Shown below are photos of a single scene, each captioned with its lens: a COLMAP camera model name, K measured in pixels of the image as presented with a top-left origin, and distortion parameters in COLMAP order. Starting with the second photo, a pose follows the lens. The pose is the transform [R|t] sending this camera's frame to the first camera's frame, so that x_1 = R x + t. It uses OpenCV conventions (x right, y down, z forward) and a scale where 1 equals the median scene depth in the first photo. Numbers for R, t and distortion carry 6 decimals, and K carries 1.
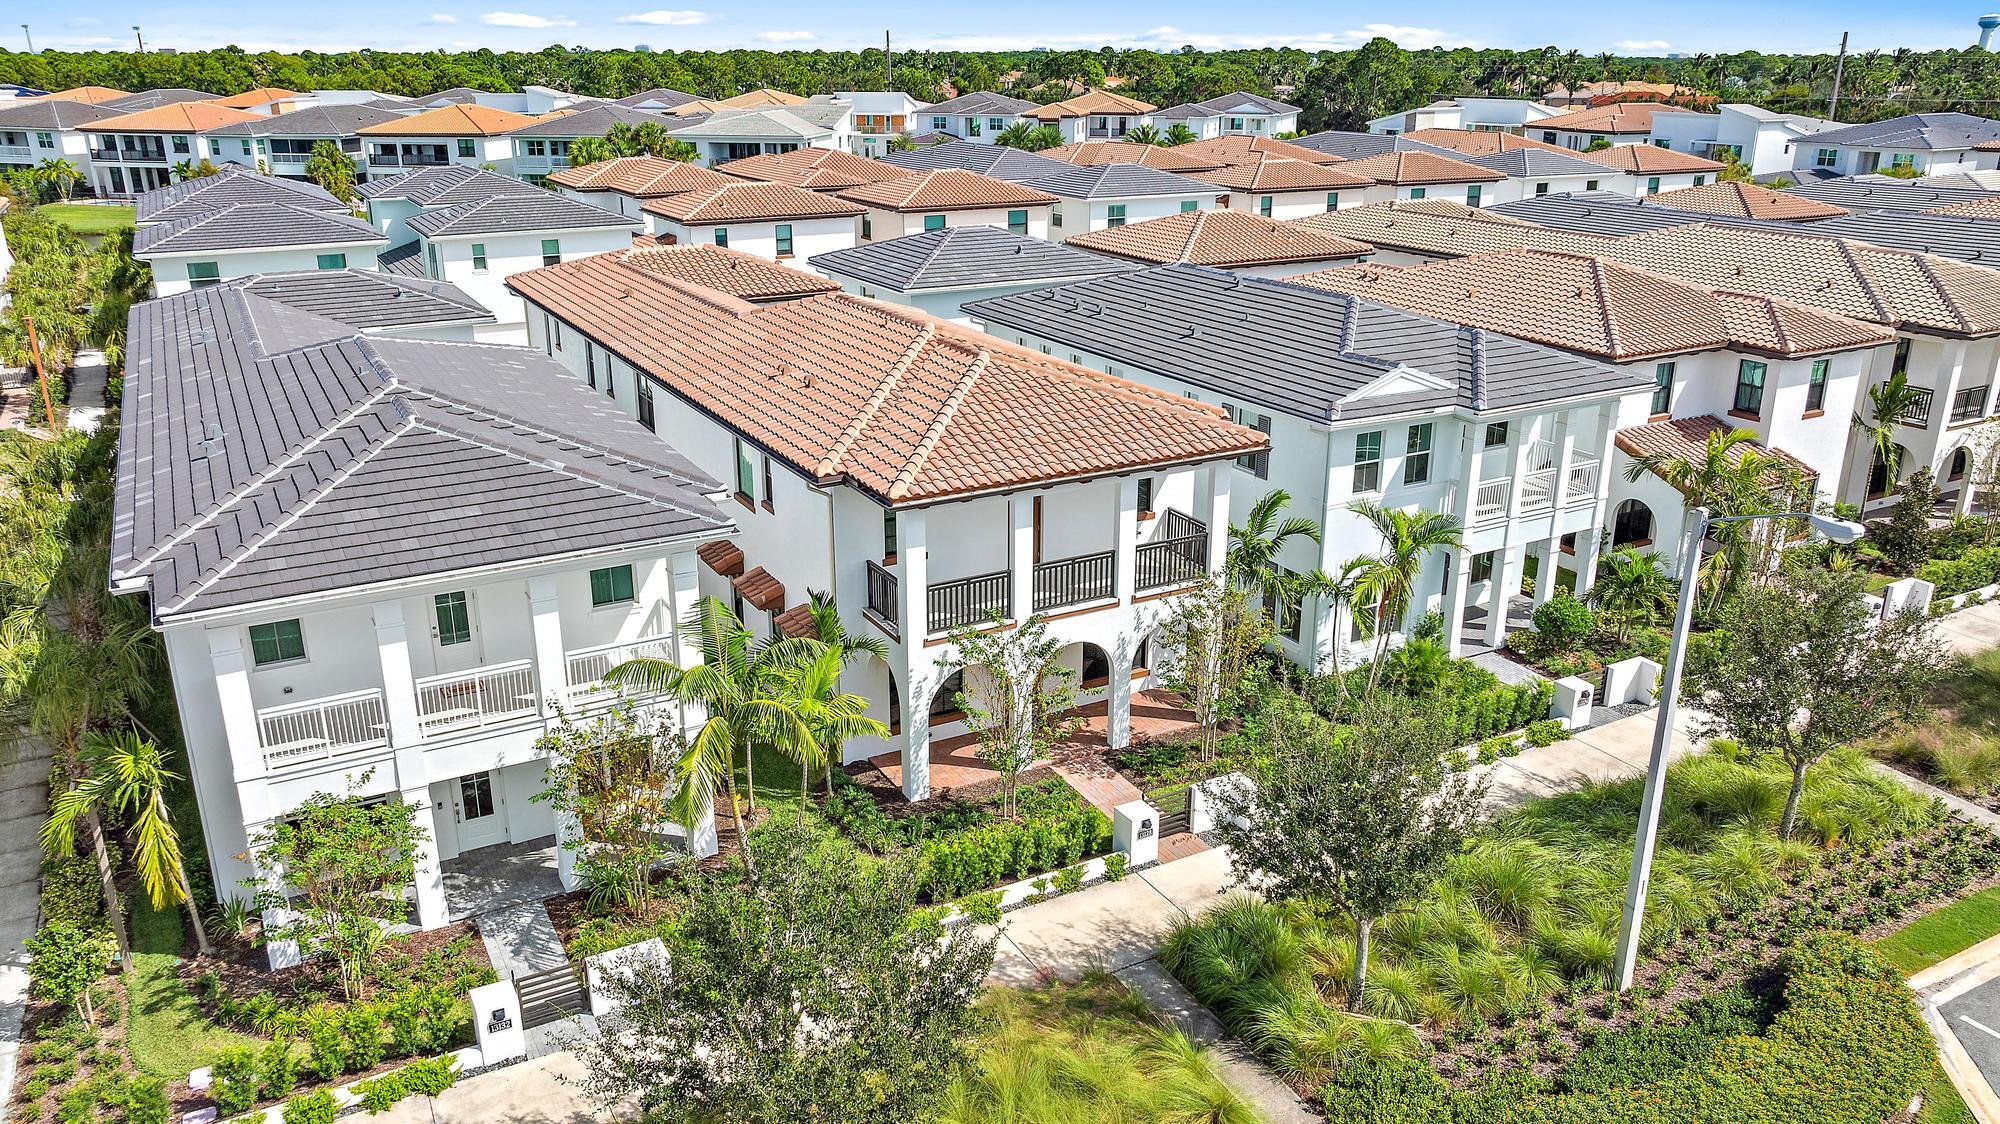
lens RADIAL K [[1447.7, 0, 1011.0], [0, 1447.7, 557.5], [0, 0, 1]] dist [-0.016916, -0.001994]
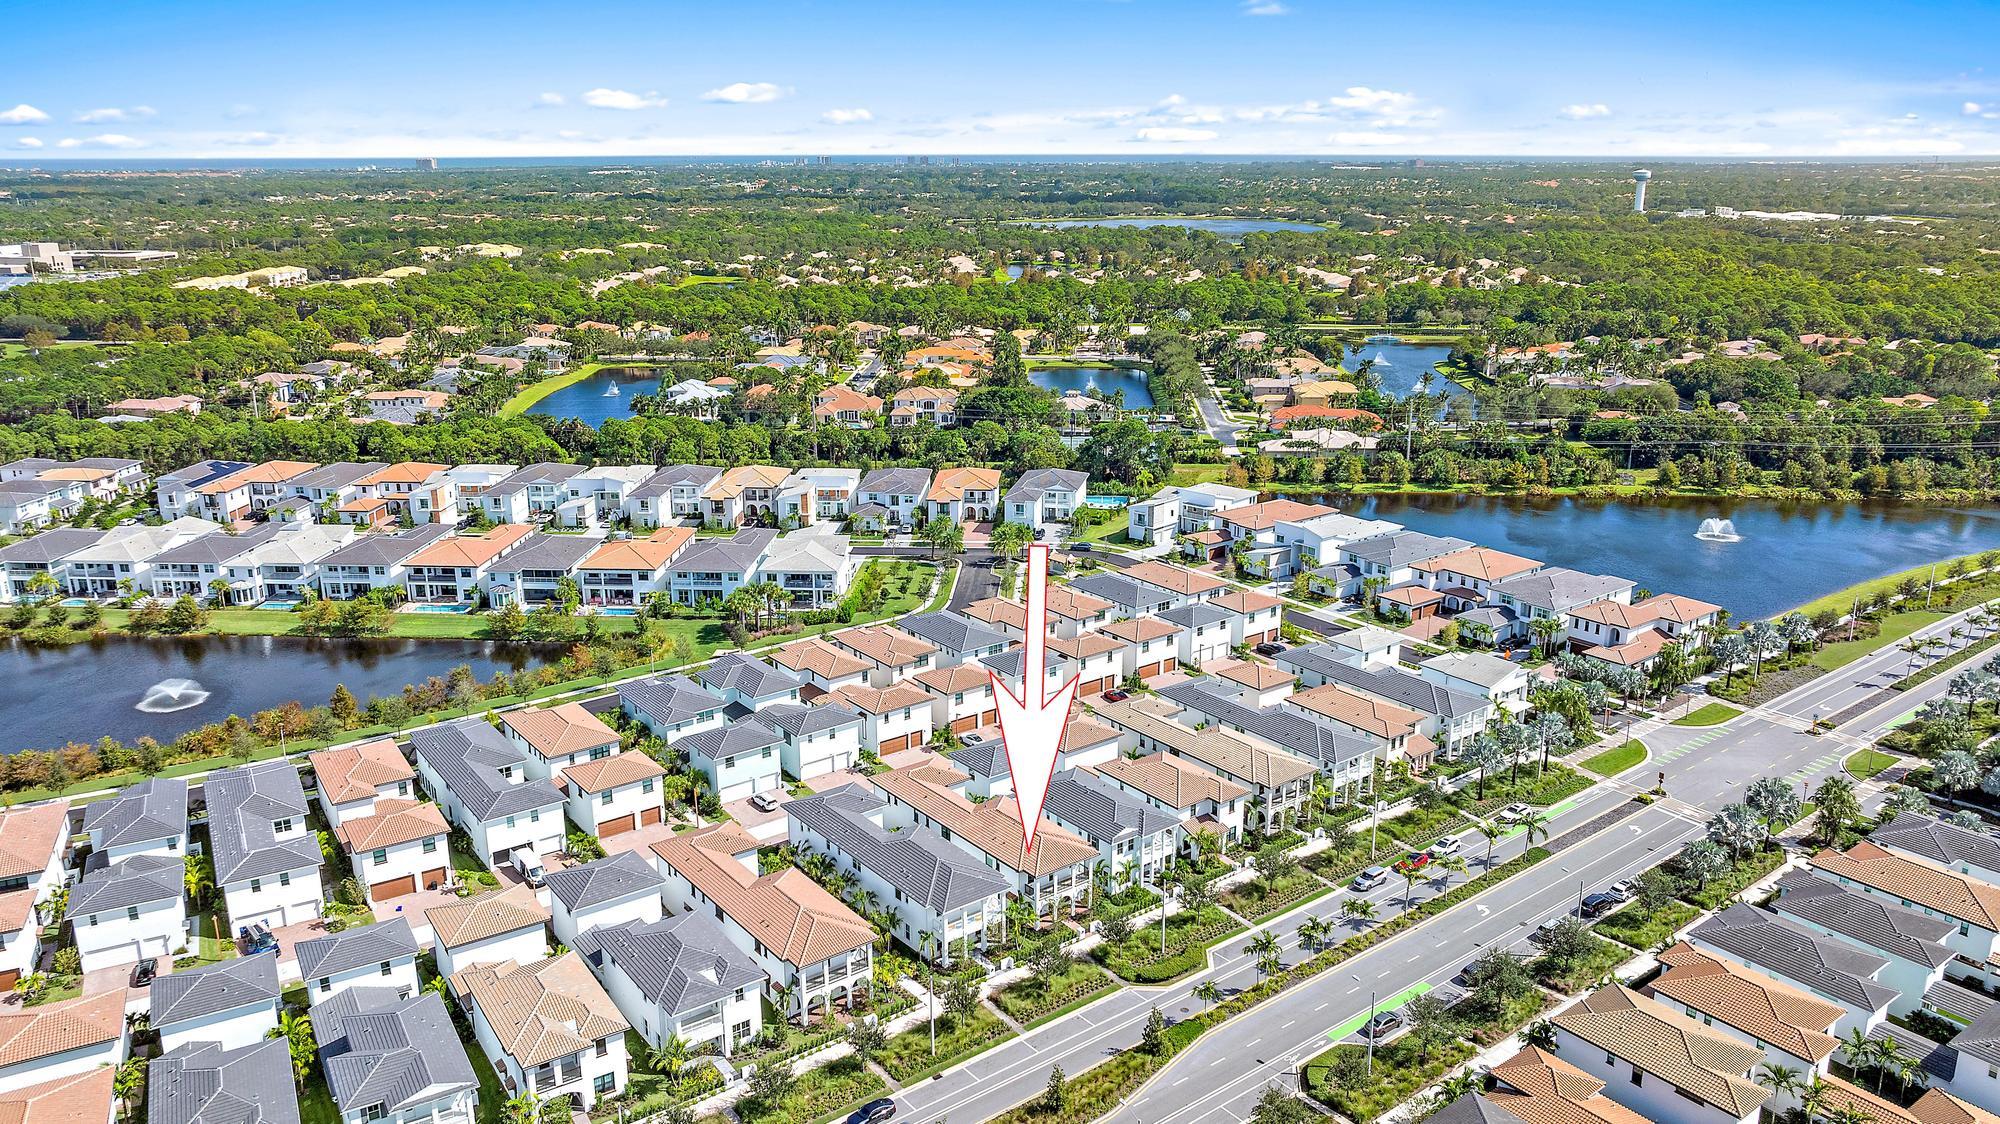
lens RADIAL K [[1447.7, 0, 1011.0], [0, 1447.7, 557.5], [0, 0, 1]] dist [-0.016916, -0.001994]
pose [[0.989108, -0.040859, 0.141405, -0.726802], [0.049016, 0.997299, -0.054693, -0.767528], [-0.138789, 0.061028, 0.988440, -3.637084]]
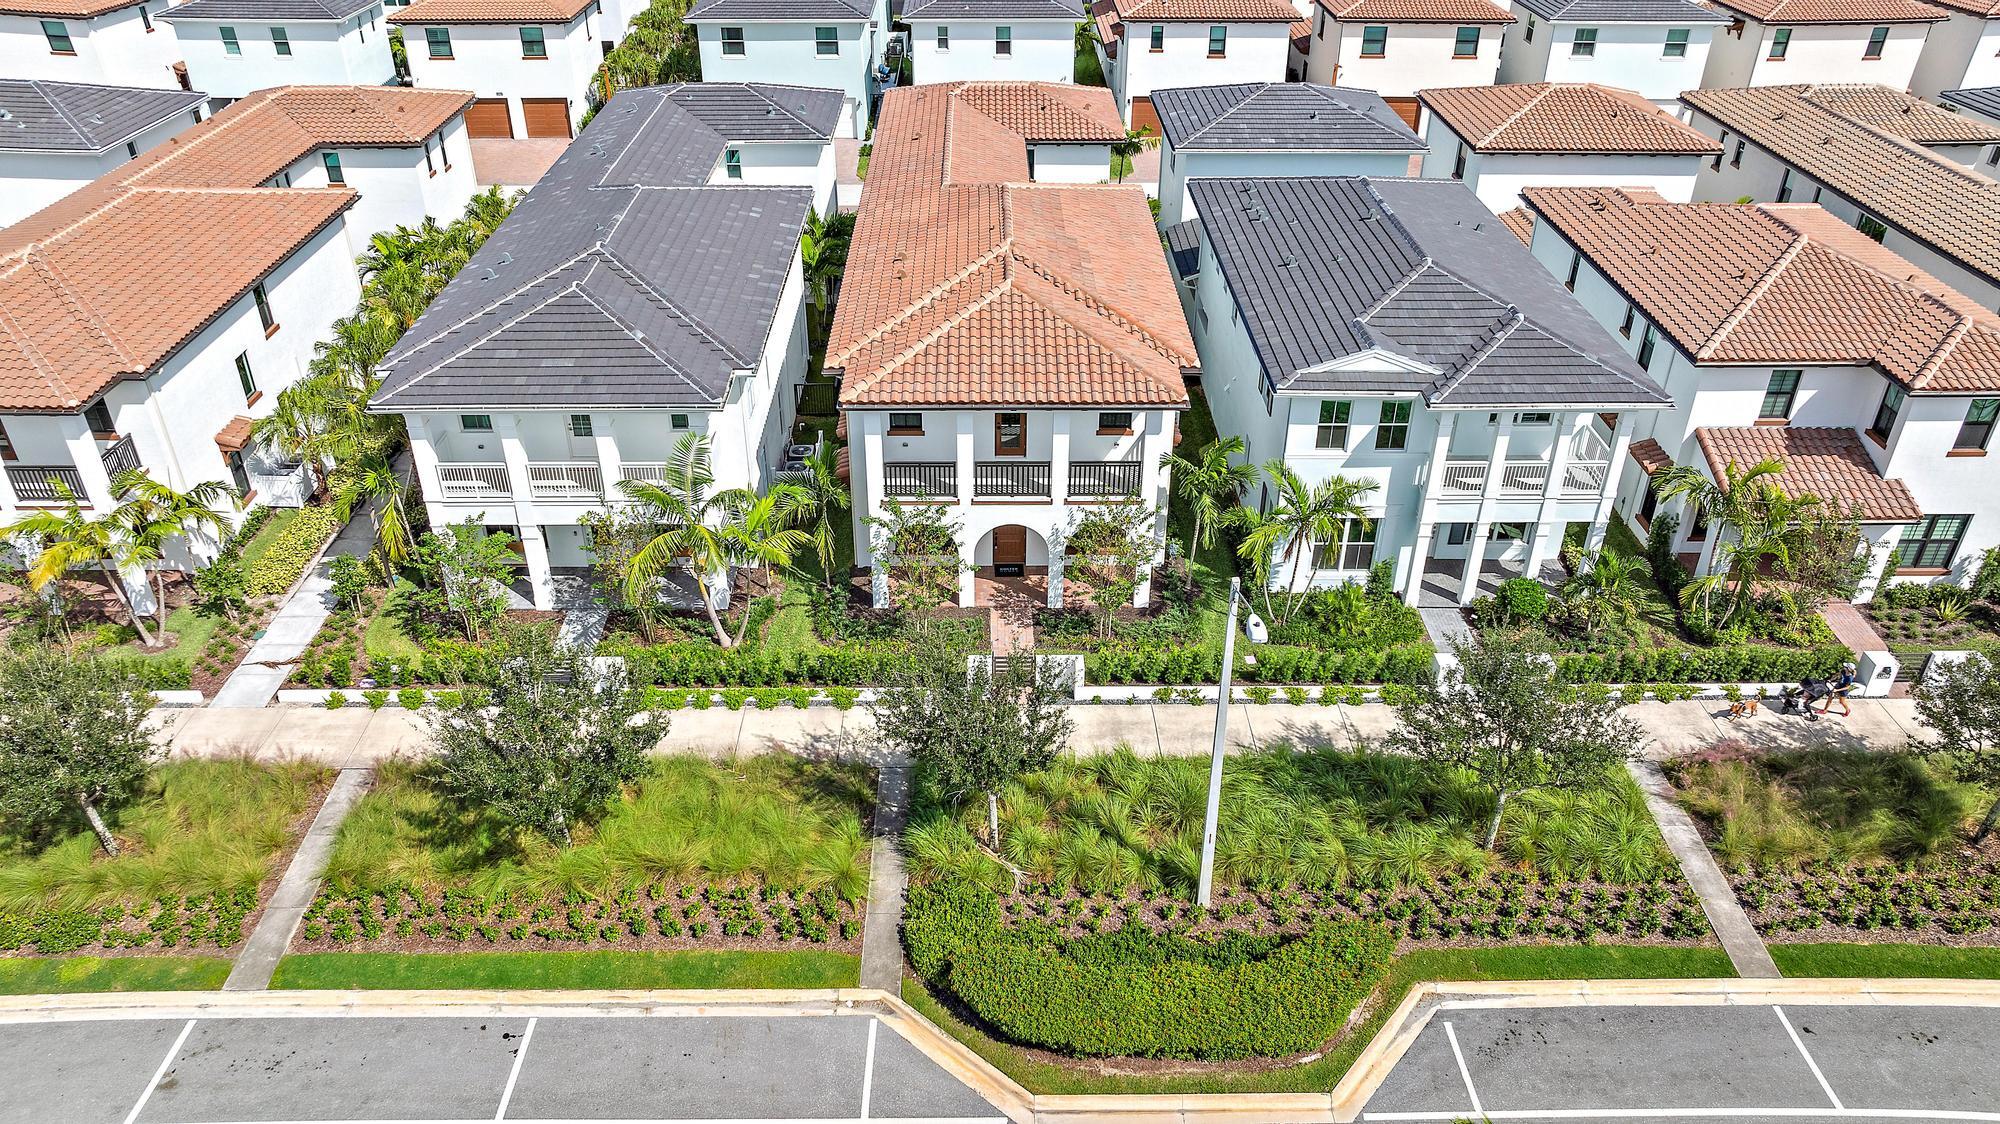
lens RADIAL K [[1423.6, 0, 1012.0], [0, 1423.6, 555.4], [0, 0, 1]] dist [-0.055665, 0.074880]
pose [[0.879571, 0.254463, -0.402000, 0.499874], [-0.161538, 0.954482, 0.250736, -0.206868], [0.447505, -0.155602, 0.880640, -0.108122]]
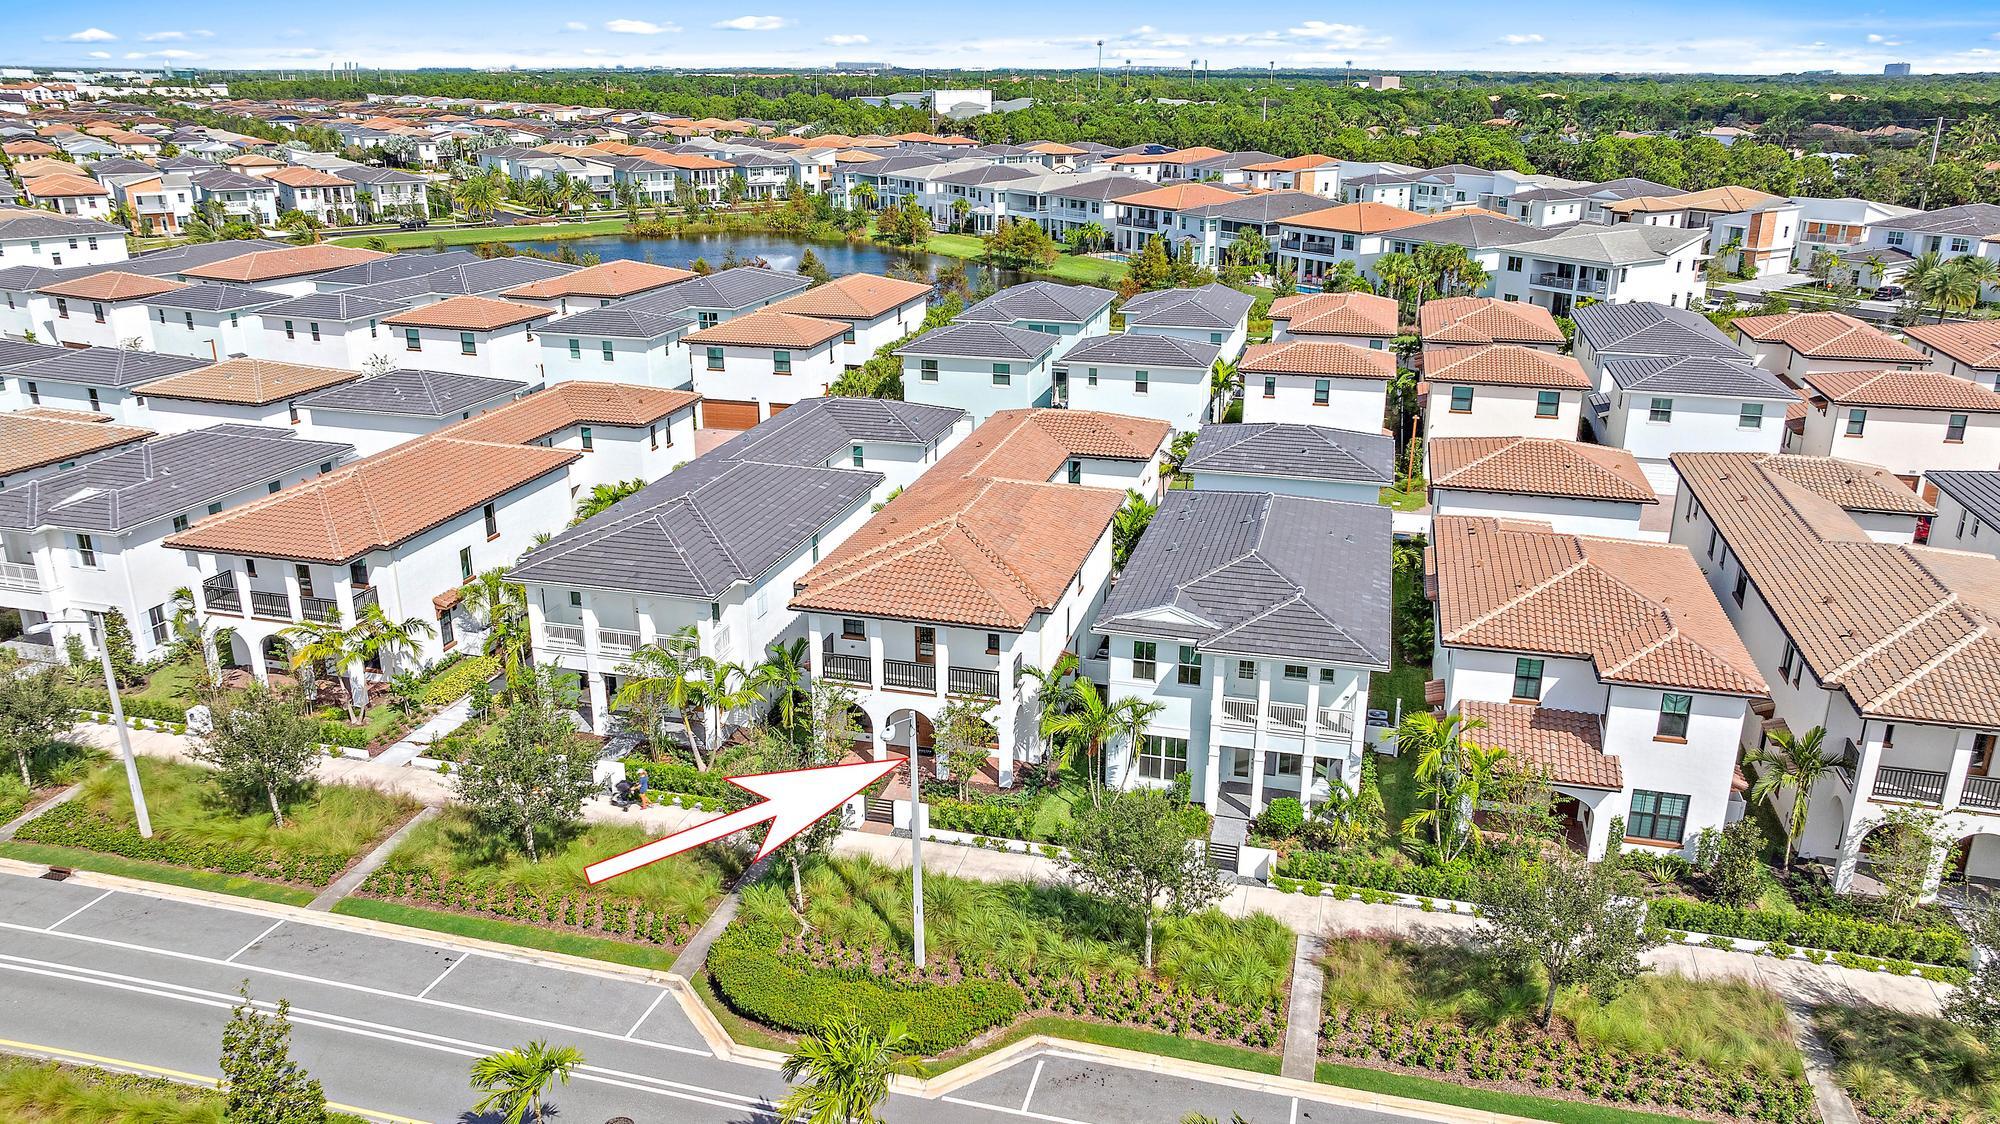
lens RADIAL K [[1447.7, 0, 1011.0], [0, 1447.7, 557.5], [0, 0, 1]] dist [-0.016916, -0.001994]
pose [[0.718539, 0.226934, -0.657421, 1.119959], [-0.231987, 0.969336, 0.081050, -0.261620], [0.655655, 0.094276, 0.749152, -0.235498]]
